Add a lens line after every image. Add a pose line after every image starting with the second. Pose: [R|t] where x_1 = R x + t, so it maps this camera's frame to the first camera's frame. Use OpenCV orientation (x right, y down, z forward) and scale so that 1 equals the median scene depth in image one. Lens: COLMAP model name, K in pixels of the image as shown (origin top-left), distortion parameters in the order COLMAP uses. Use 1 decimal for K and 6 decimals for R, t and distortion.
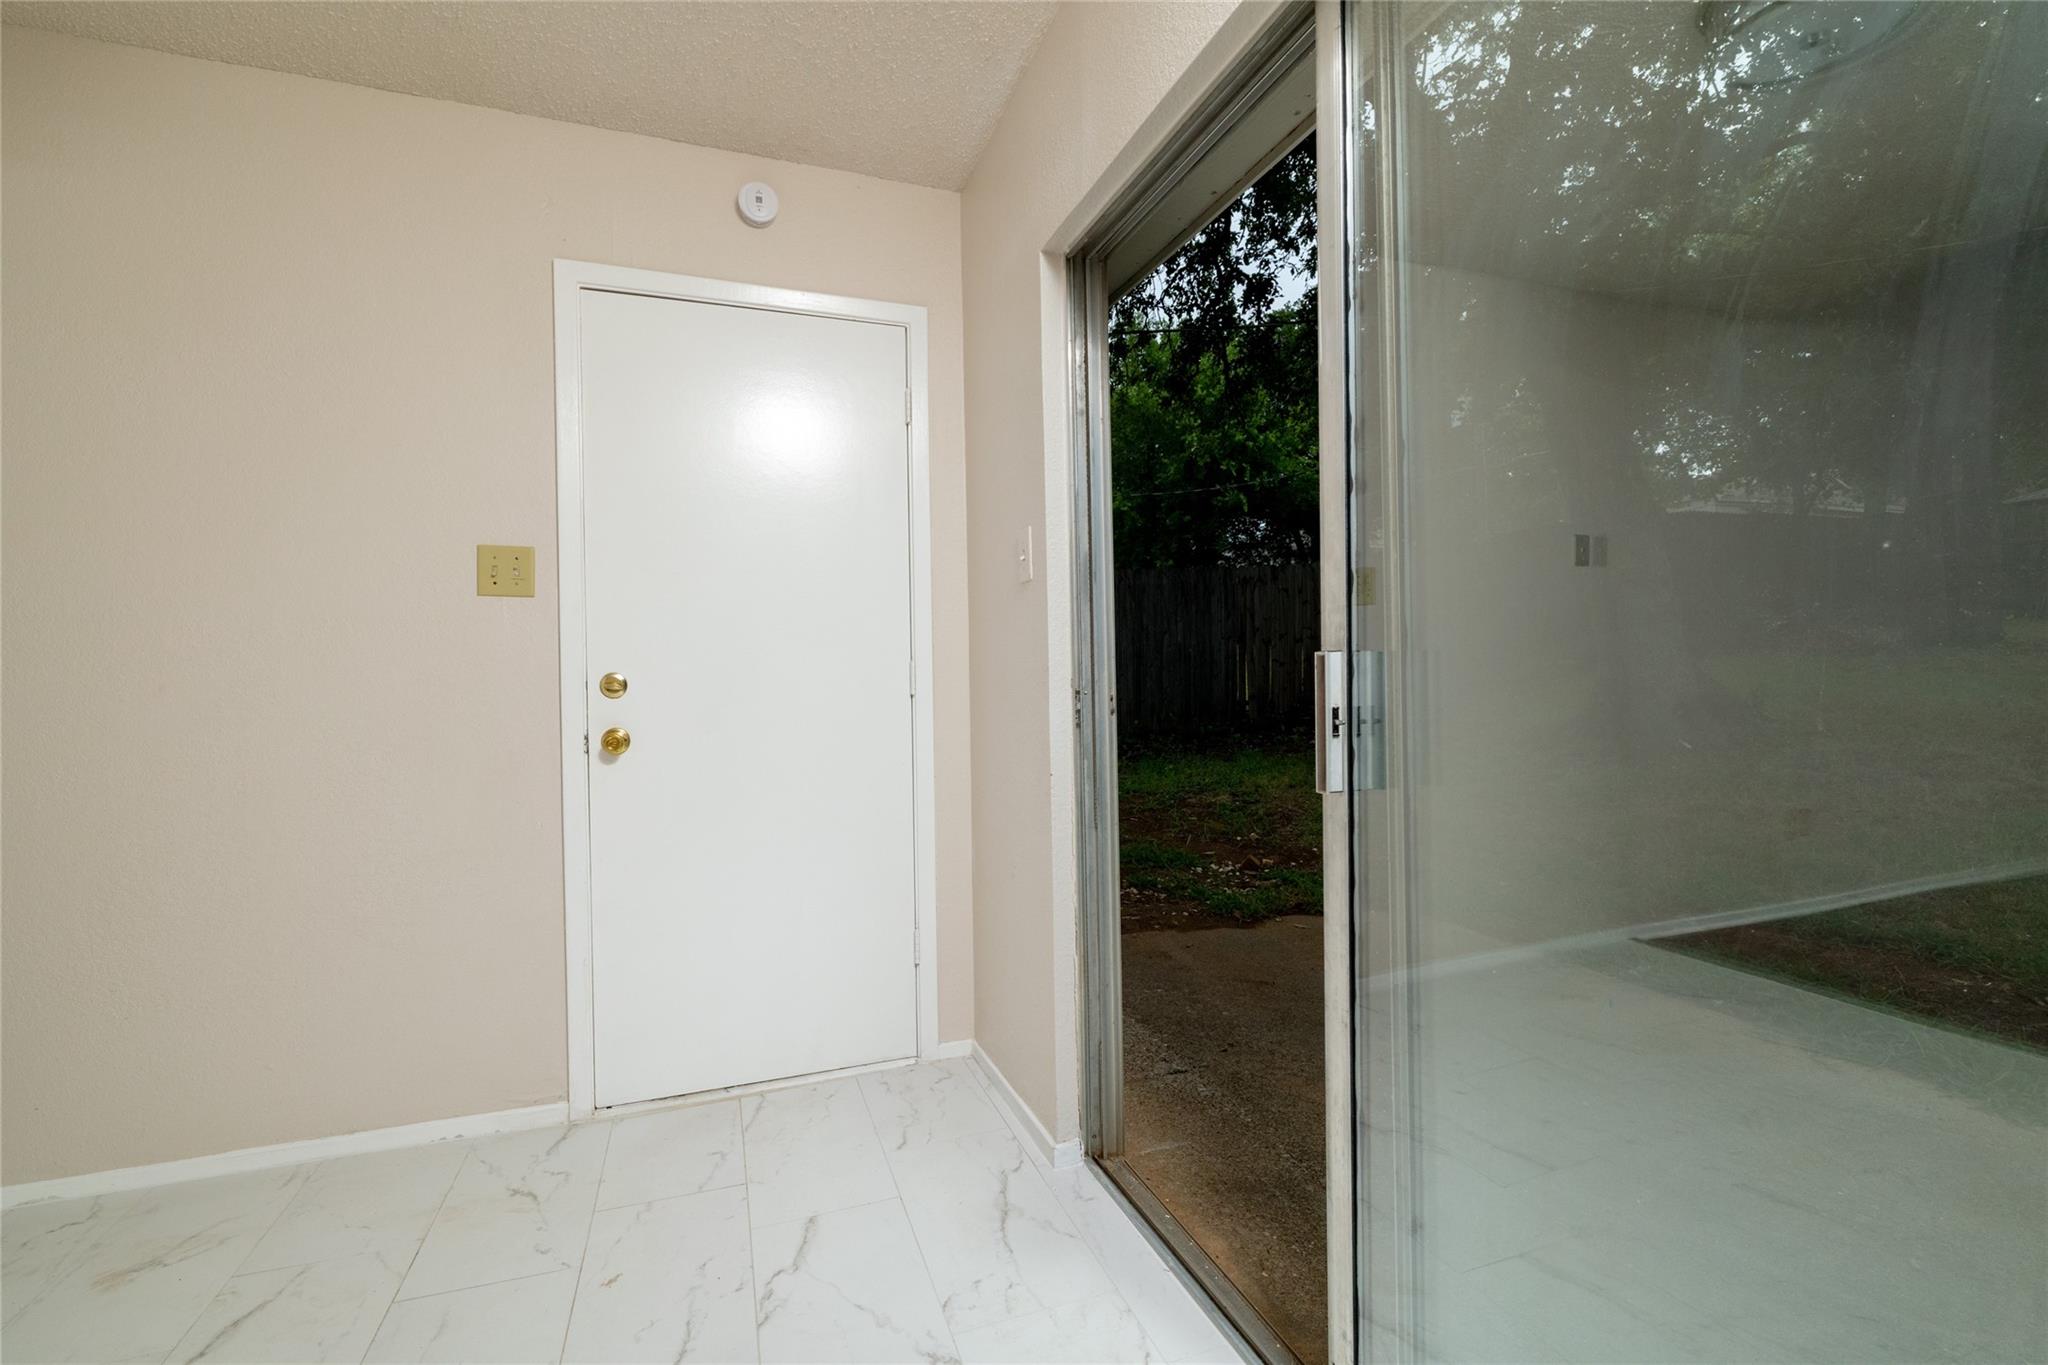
lens RADIAL K [[901.4, 0, 1021.4], [0, 901.4, 640.1], [0, 0, 1]] dist [0.001324, 0.000042]
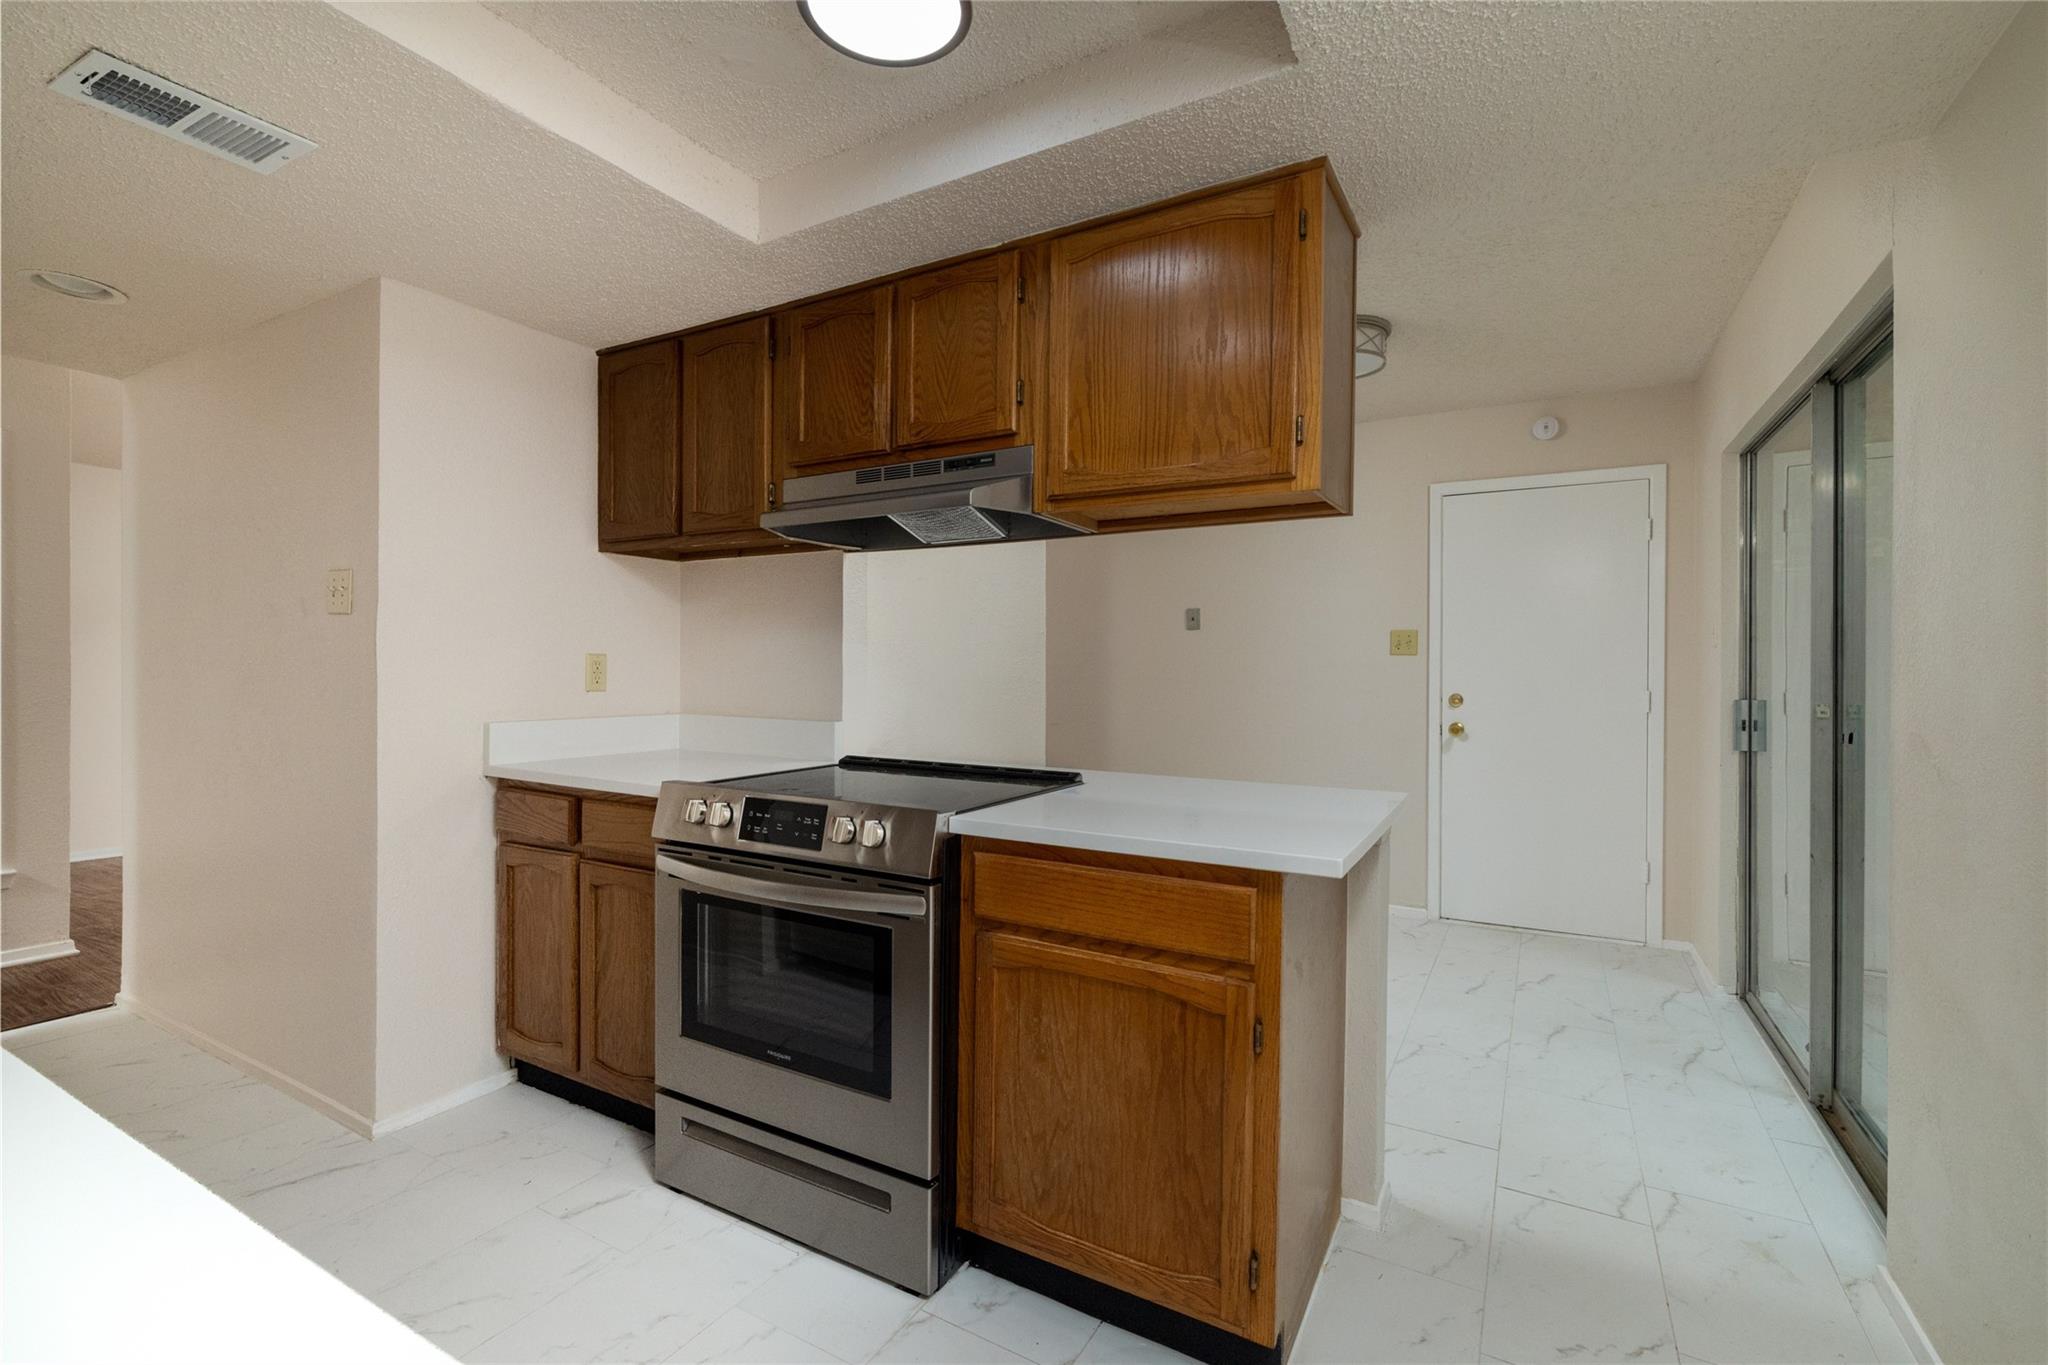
lens RADIAL K [[901.4, 0, 1021.4], [0, 901.4, 640.1], [0, 0, 1]] dist [0.001324, 0.000042]
pose [[0.641662, 0.002784, -0.766982, 0.443929], [-0.022392, 0.999635, -0.015105, -0.029769], [0.766660, 0.026867, 0.641490, -0.983856]]
